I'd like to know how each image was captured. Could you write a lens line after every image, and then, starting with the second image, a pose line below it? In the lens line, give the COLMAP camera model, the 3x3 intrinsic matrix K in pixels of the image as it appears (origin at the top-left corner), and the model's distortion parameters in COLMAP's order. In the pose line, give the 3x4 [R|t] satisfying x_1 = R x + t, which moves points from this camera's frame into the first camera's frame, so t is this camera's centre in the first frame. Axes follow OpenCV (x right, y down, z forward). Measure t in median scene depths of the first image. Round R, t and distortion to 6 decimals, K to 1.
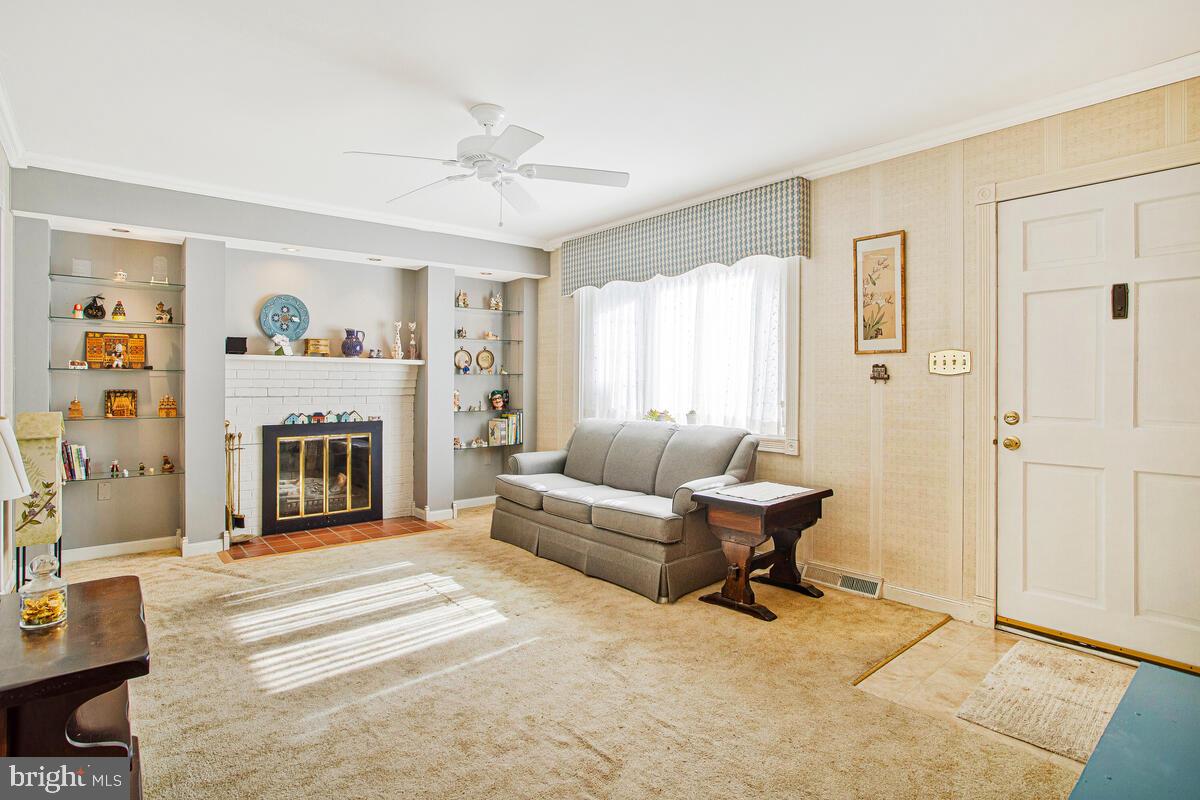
lens RADIAL K [[644.8, 0, 589.5], [0, 644.8, 383.8], [0, 0, 1]] dist [-0.067079, 0.042560]
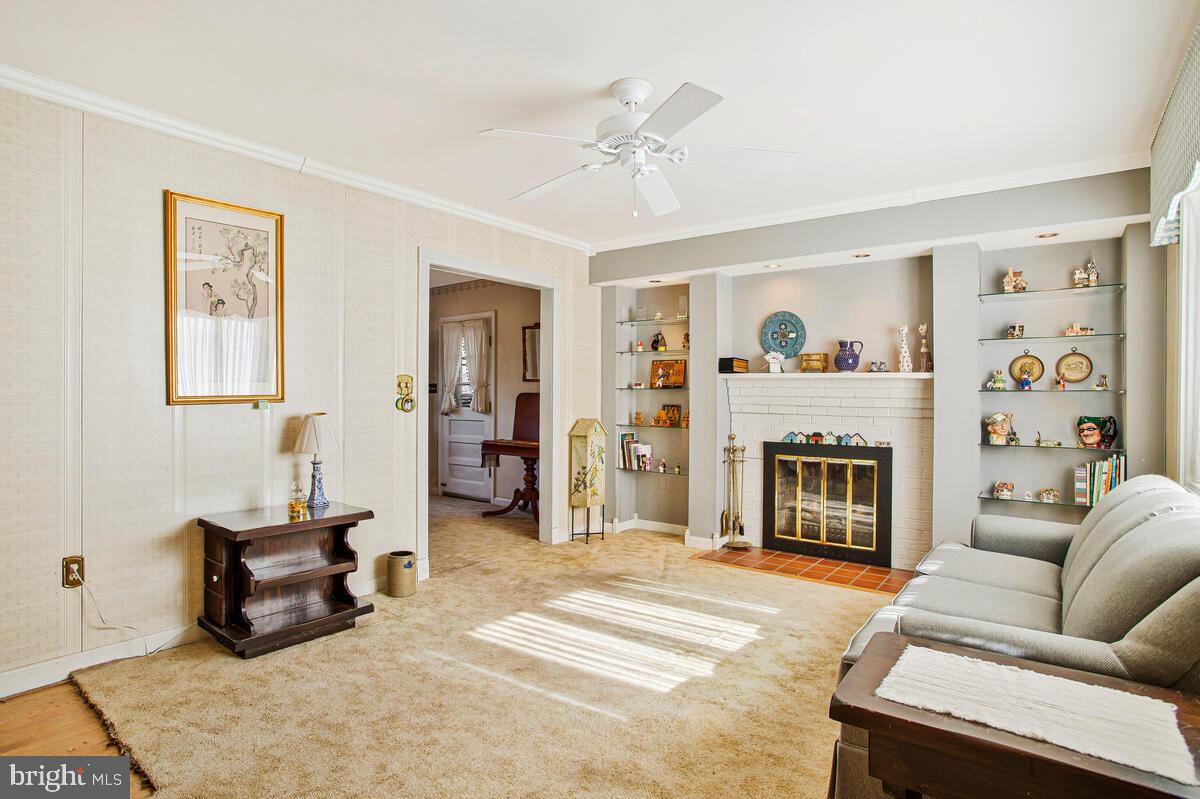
lens RADIAL K [[635.6, 0, 566.2], [0, 635.6, 397.3], [0, 0, 1]] dist [-0.061623, 0.037510]
pose [[0.191636, 0.006327, -0.981446, 0.504649], [-0.009917, 0.999941, 0.004510, -0.008801], [0.981416, 0.008869, 0.191687, 0.572307]]
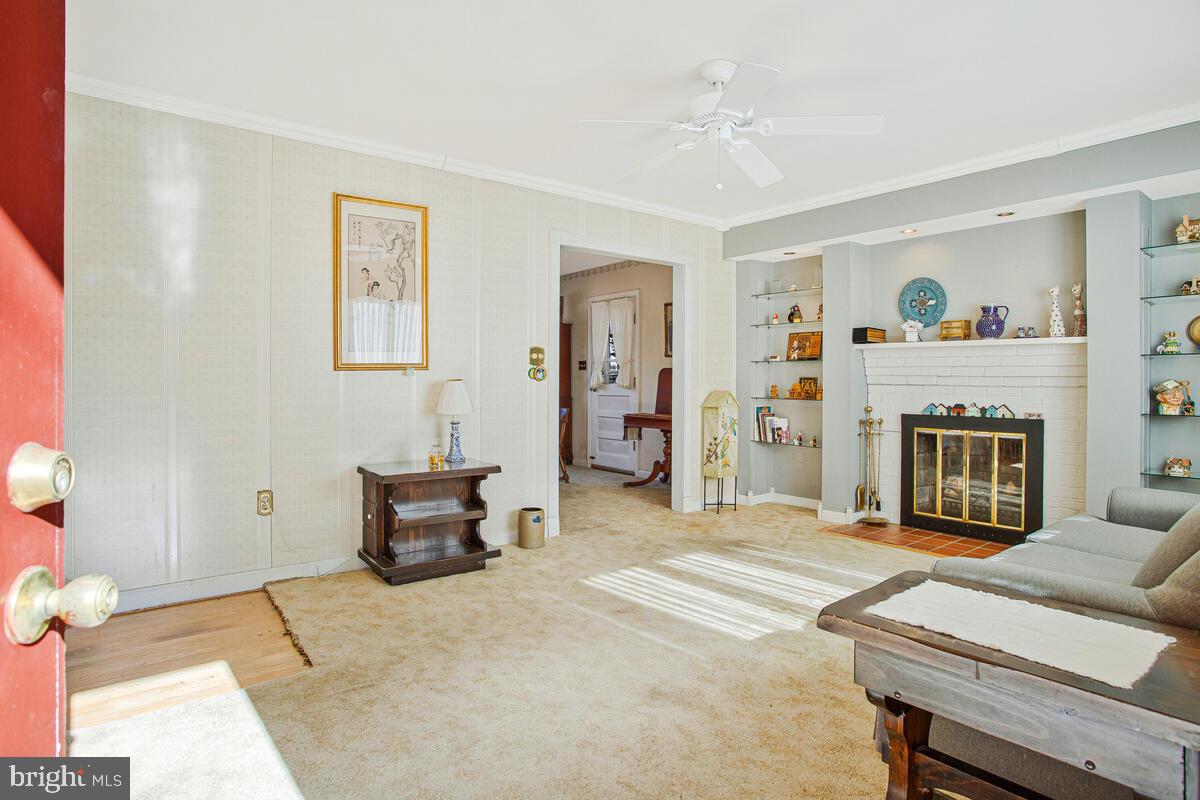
lens RADIAL K [[644.8, 0, 589.5], [0, 644.8, 383.8], [0, 0, 1]] dist [-0.067079, 0.042560]
pose [[-0.044874, 0.008447, -0.998957, 0.581820], [-0.007068, 0.999937, 0.008773, 0.015832], [0.998968, 0.007454, -0.044811, 0.654153]]
